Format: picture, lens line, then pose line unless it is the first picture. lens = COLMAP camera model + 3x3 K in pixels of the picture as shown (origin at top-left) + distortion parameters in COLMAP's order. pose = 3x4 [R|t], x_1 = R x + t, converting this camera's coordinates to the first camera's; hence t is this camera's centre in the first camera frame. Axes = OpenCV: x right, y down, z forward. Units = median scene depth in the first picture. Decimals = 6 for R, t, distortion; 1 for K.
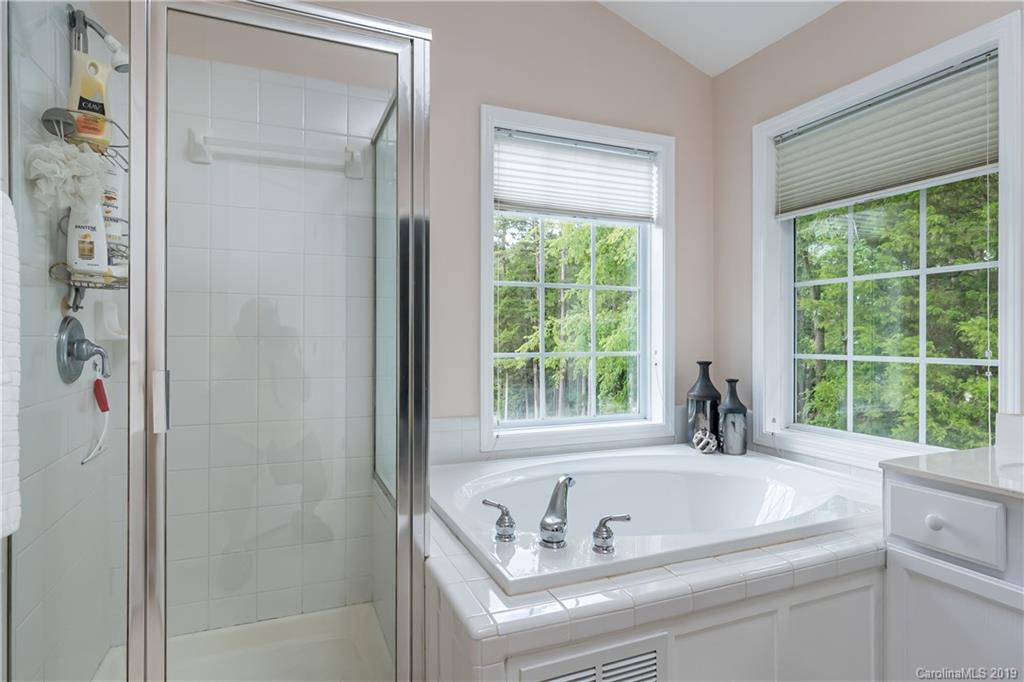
lens RADIAL K [[549.7, 0, 510.1], [0, 549.7, 338.1], [0, 0, 1]] dist [-0.005228, 0.000622]
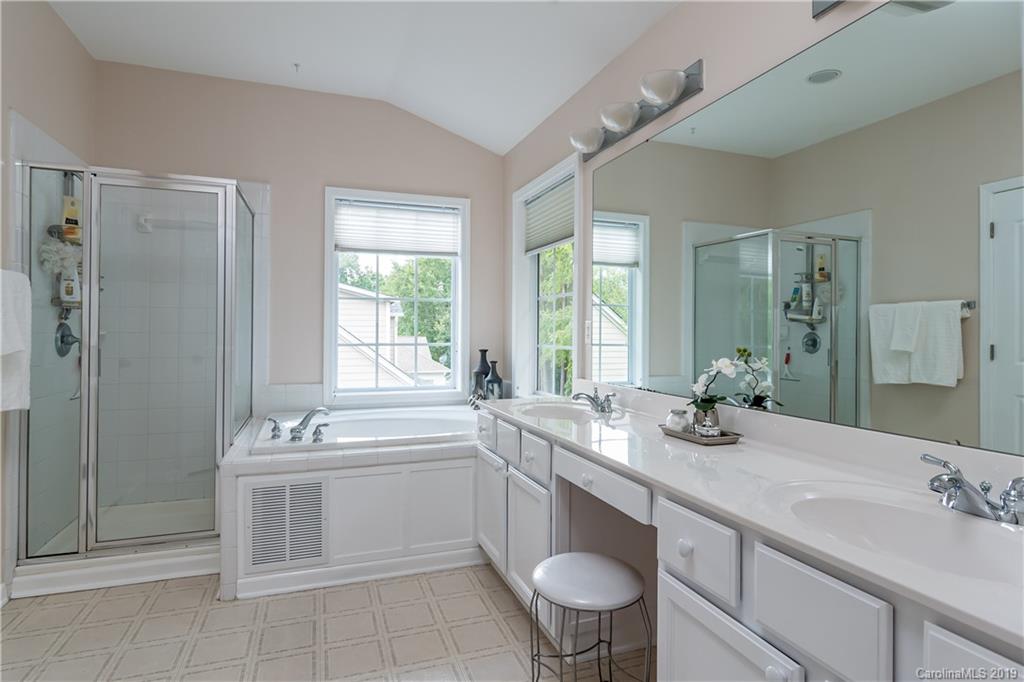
lens RADIAL K [[549.7, 0, 514.9], [0, 549.7, 325.3], [0, 0, 1]] dist [-0.005228, 0.000622]
pose [[0.998753, 0.000285, -0.049925, 0.949017], [-0.000948, 0.999912, -0.013257, -0.006425], [0.049917, 0.013288, 0.998665, -0.916989]]
